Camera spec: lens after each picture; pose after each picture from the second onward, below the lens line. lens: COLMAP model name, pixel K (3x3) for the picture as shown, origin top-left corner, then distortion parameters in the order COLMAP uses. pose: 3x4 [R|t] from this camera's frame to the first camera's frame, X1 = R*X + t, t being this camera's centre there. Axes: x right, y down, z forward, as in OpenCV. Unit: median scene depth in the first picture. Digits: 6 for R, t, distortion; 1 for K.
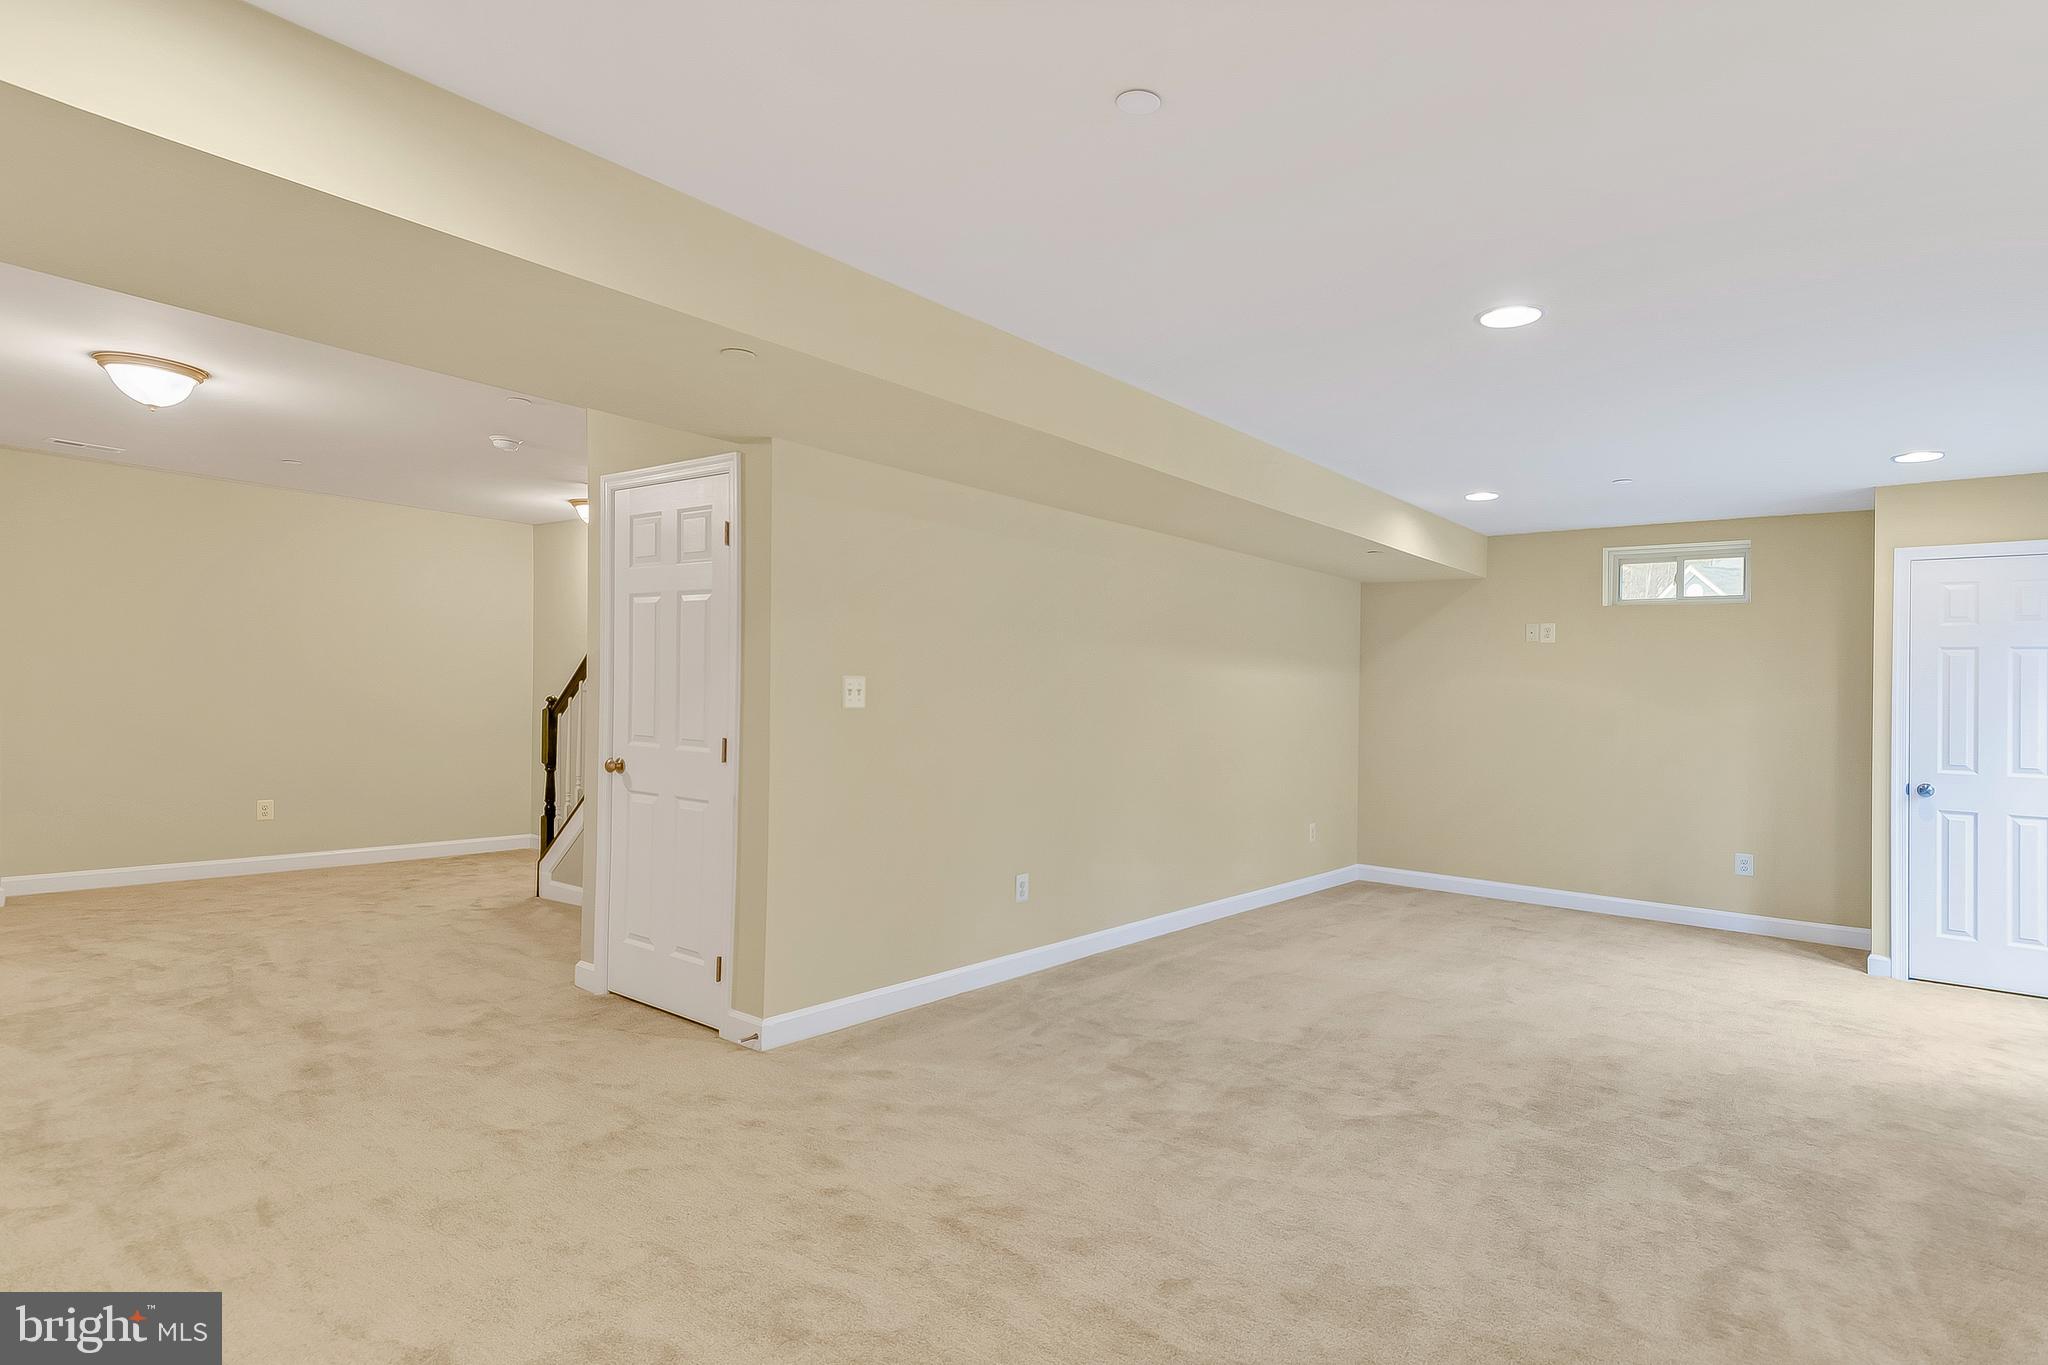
lens RADIAL K [[1116.0, 0, 1025.6], [0, 1116.0, 667.2], [0, 0, 1]] dist [0.037727, 0.000751]
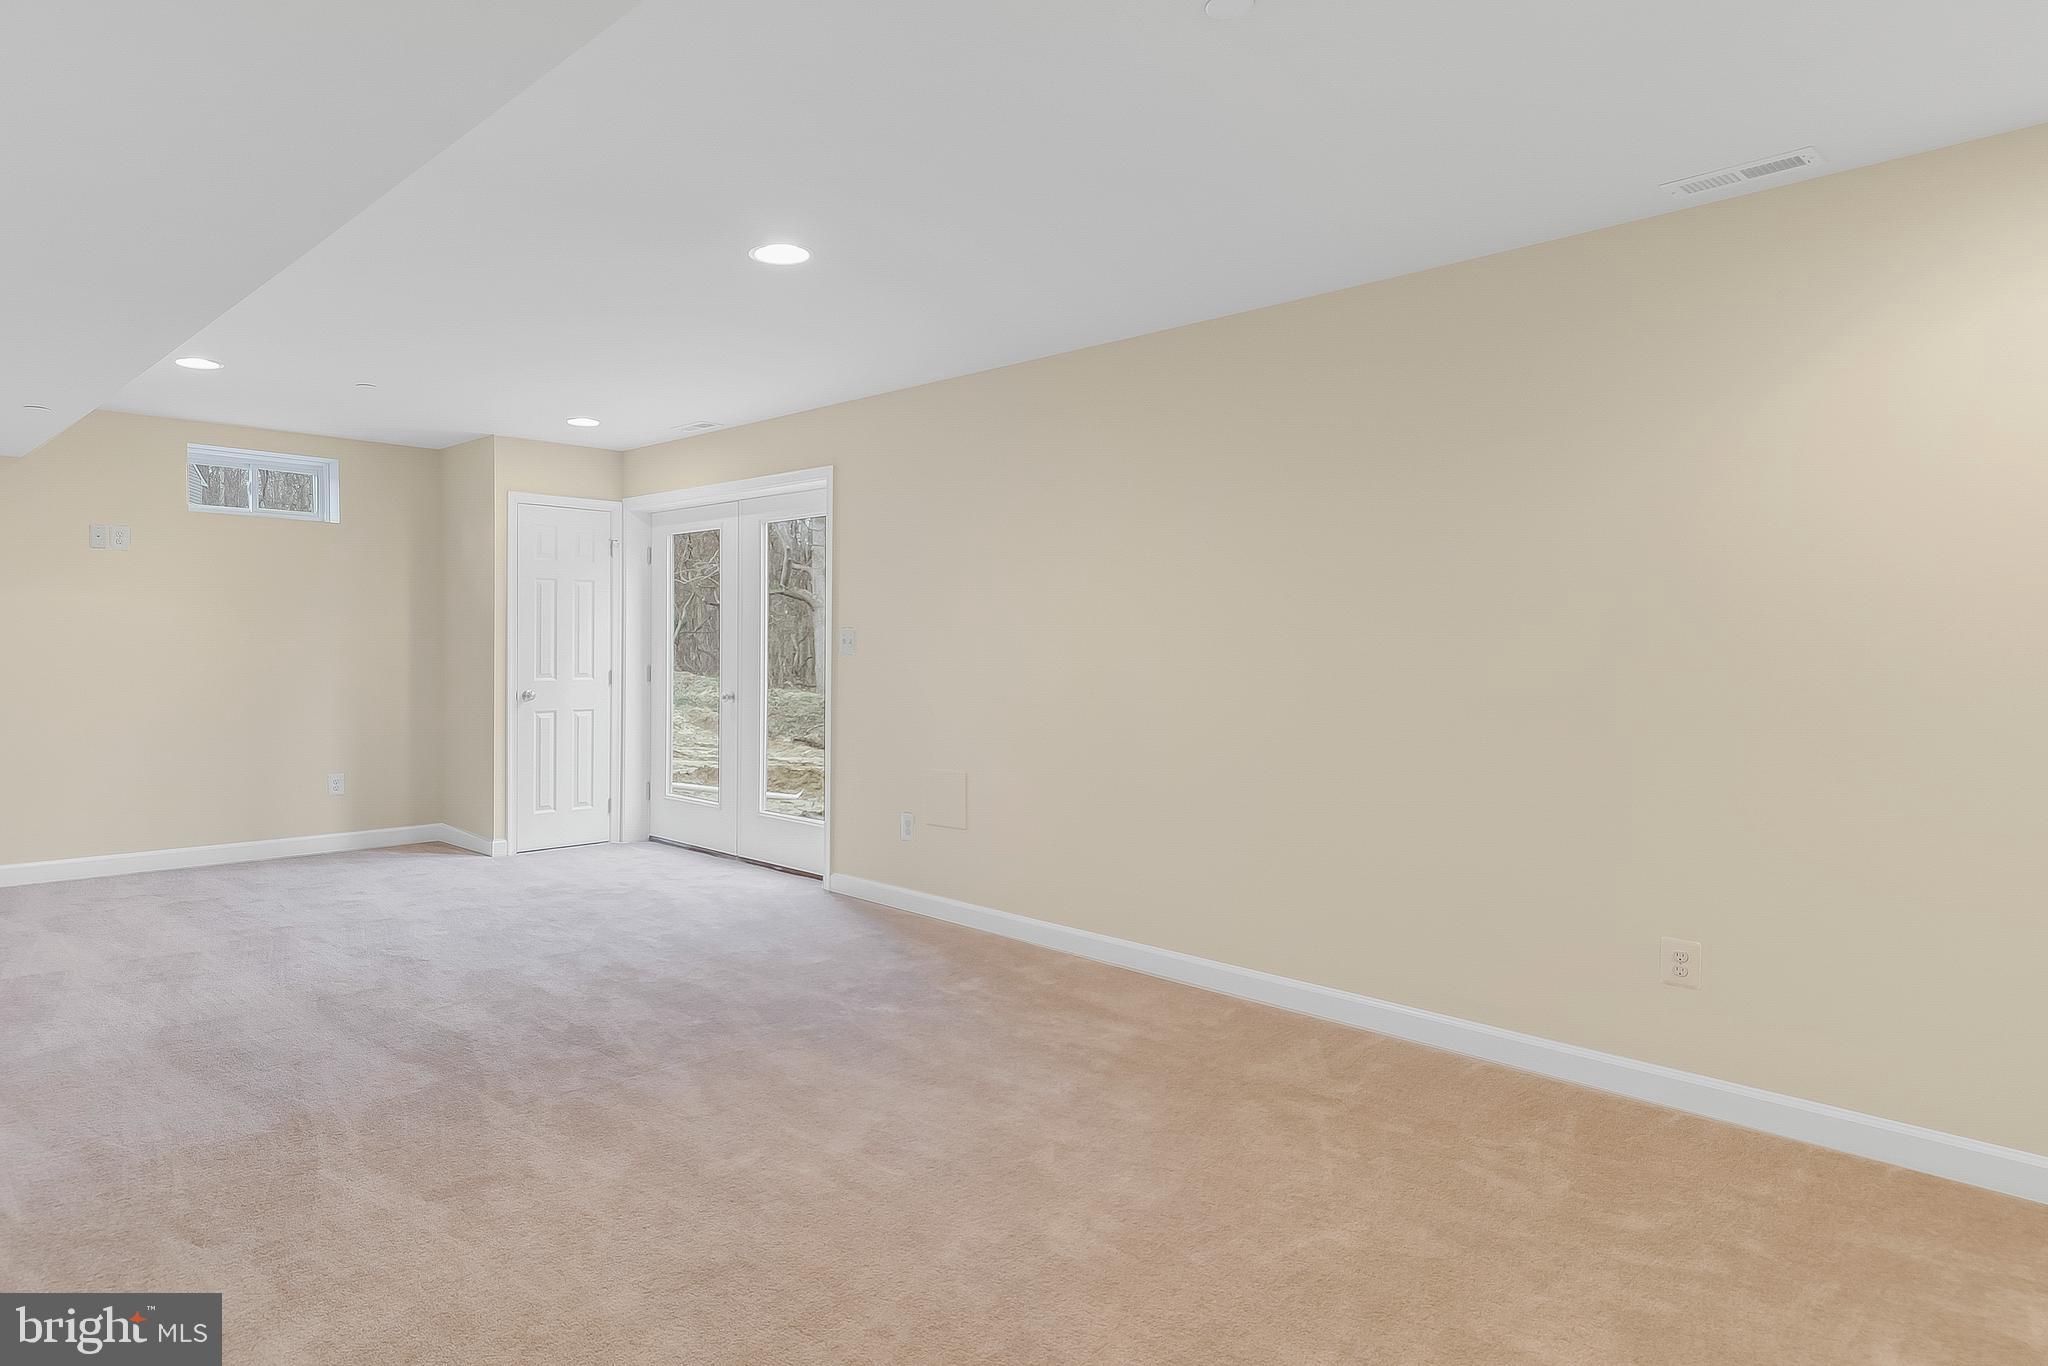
lens RADIAL K [[1072.0, 0, 1024.0], [0, 1072.0, 683.0], [0, 0, 1]] dist [0.000012, 0.000073]
pose [[0.135392, -0.058147, 0.989084, -0.360558], [-0.035117, 0.997368, 0.063441, 0.004113], [-0.990170, -0.043323, 0.132993, 0.443612]]
